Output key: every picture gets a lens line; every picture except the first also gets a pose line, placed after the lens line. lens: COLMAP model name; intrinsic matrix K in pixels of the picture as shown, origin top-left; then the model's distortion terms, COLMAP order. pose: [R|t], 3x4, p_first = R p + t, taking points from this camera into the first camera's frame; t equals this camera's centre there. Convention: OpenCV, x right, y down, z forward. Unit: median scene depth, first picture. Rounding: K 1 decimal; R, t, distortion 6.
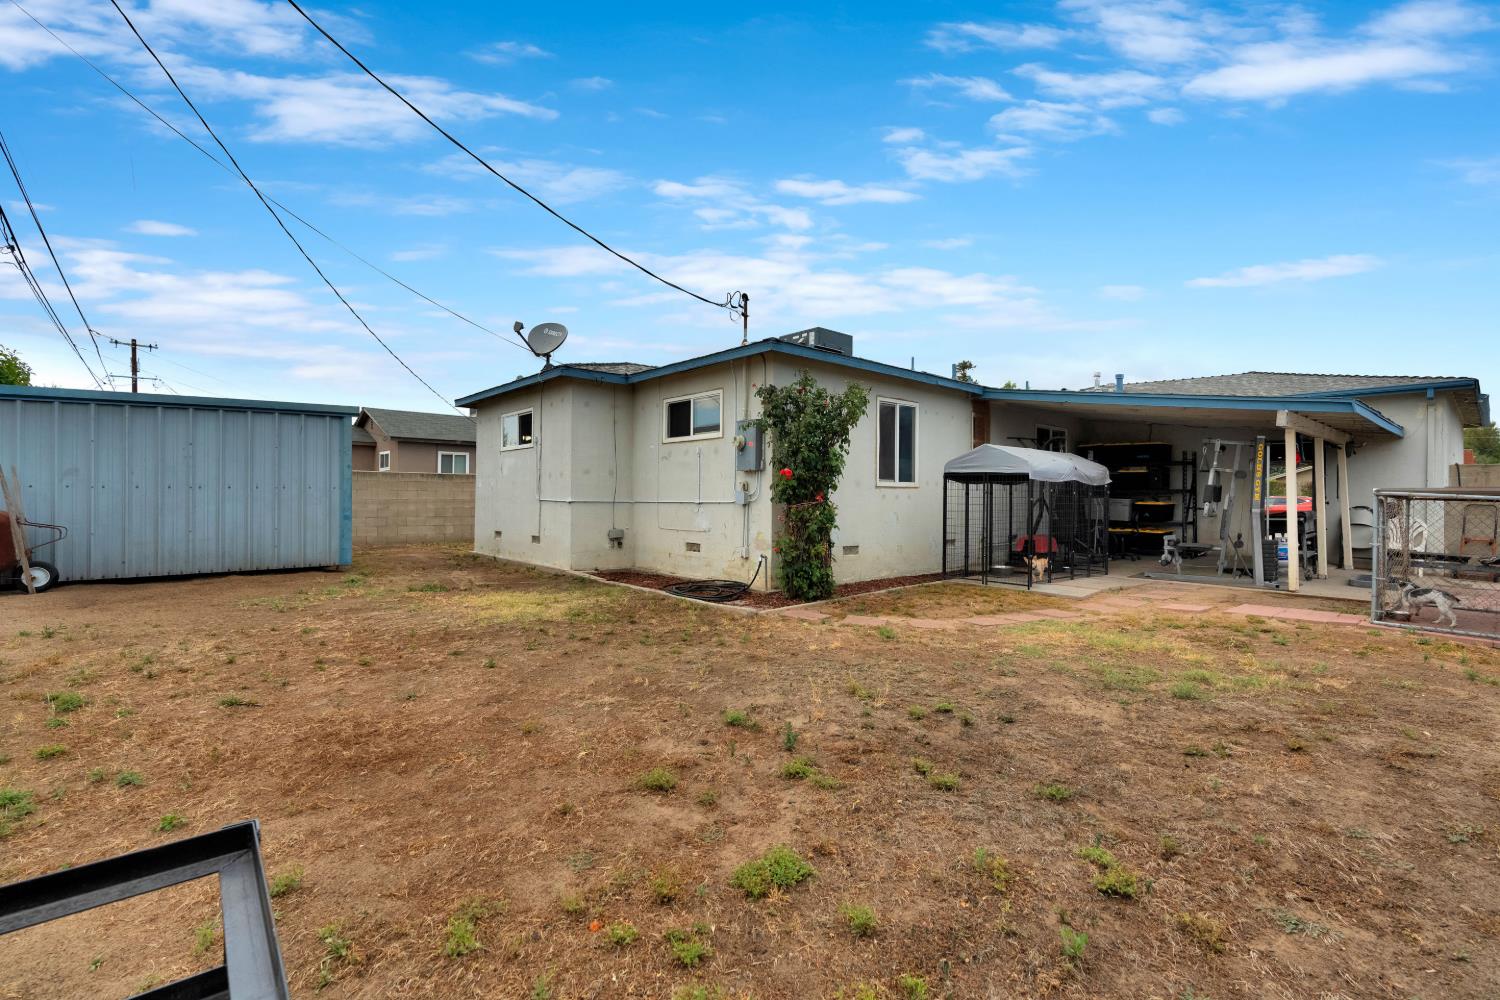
lens RADIAL K [[658.2, 0, 750.0], [0, 658.2, 500.0], [0, 0, 1]] dist [-0.000828, -0.000137]
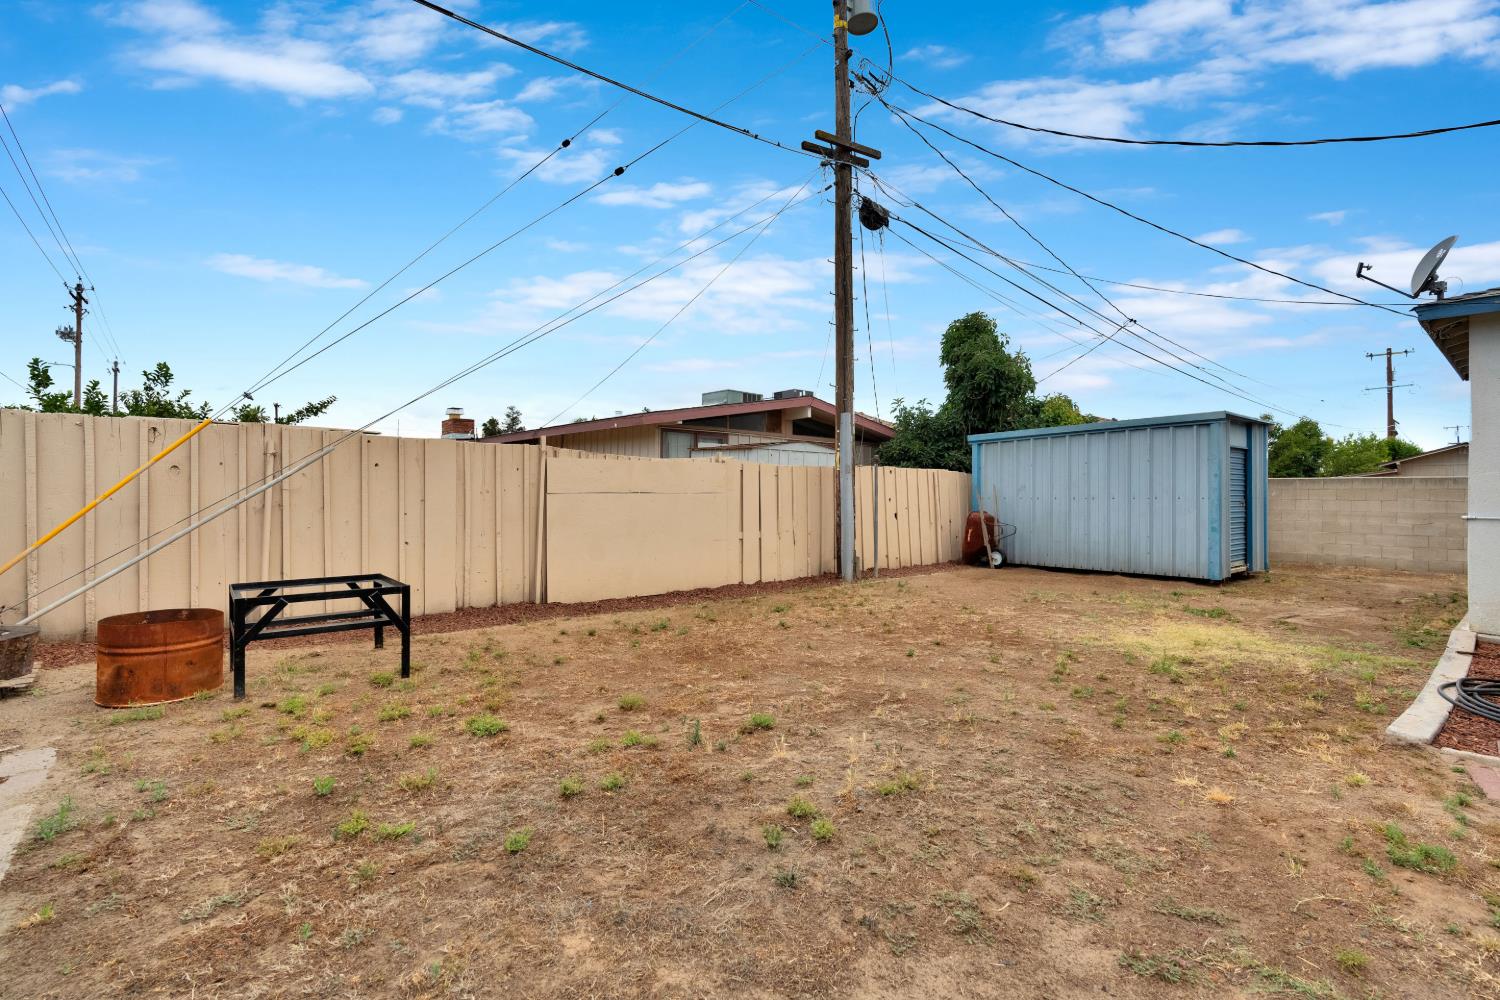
lens RADIAL K [[677.6, 0, 750.0], [0, 677.6, 500.0], [0, 0, 1]] dist [0.000183, 0.000029]
pose [[-0.042858, -0.005638, -0.999065, 0.413995], [-0.015863, 0.999862, -0.004962, 0.000395], [0.998955, 0.015636, -0.042941, 0.421043]]
